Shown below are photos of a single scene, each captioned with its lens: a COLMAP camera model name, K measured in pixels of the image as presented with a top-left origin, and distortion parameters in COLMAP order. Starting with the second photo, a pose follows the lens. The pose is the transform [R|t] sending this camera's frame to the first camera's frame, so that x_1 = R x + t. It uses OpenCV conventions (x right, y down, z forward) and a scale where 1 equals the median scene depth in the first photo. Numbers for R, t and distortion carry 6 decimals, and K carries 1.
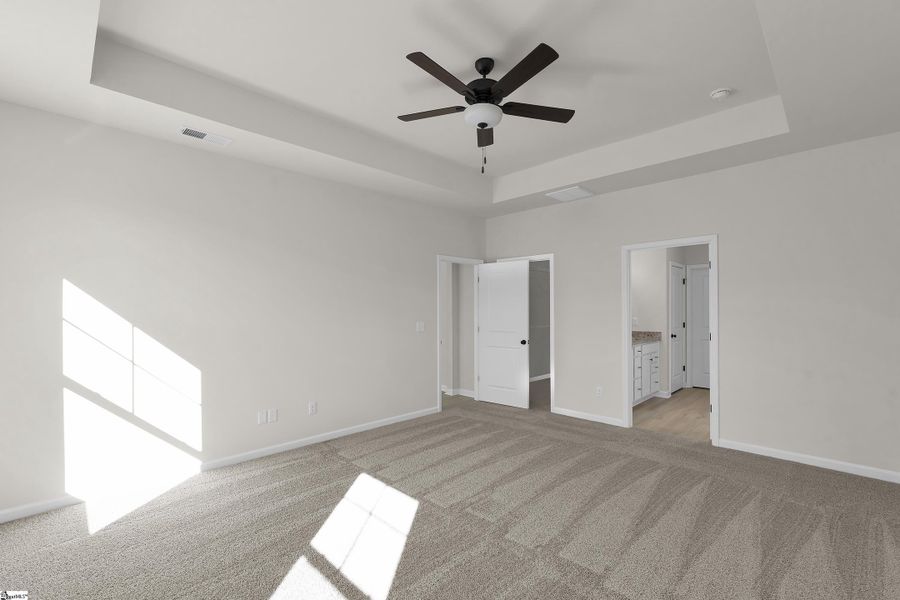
lens RADIAL K [[390.3, 0, 451.1], [0, 390.3, 311.8], [0, 0, 1]] dist [0.000569, 0.000224]
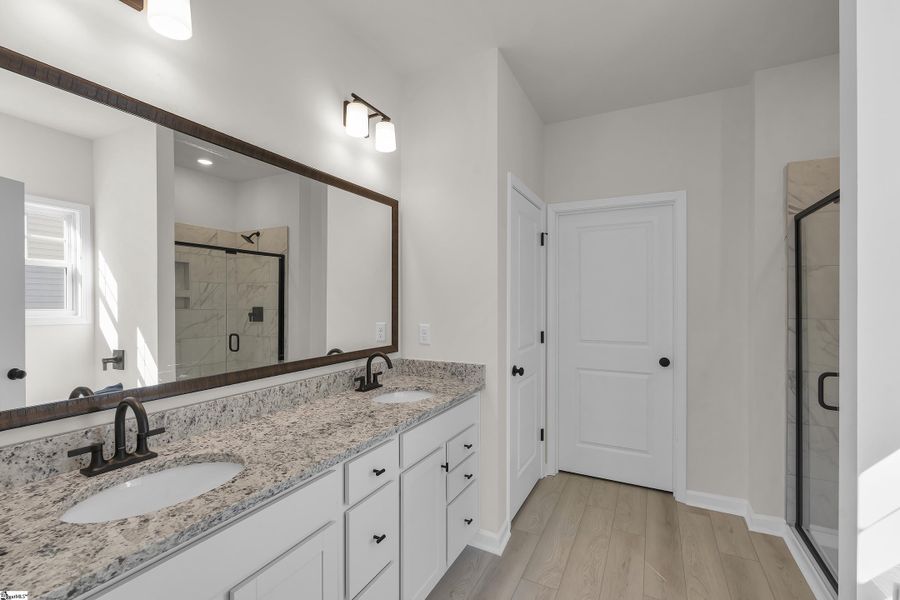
lens RADIAL K [[390.3, 0, 451.1], [0, 390.3, 311.8], [0, 0, 1]] dist [0.000569, 0.000224]
pose [[0.956907, 0.000854, 0.290392, 0.375047], [-0.002253, 0.999987, 0.004486, 0.001333], [-0.290385, -0.004947, 0.956897, 0.616416]]
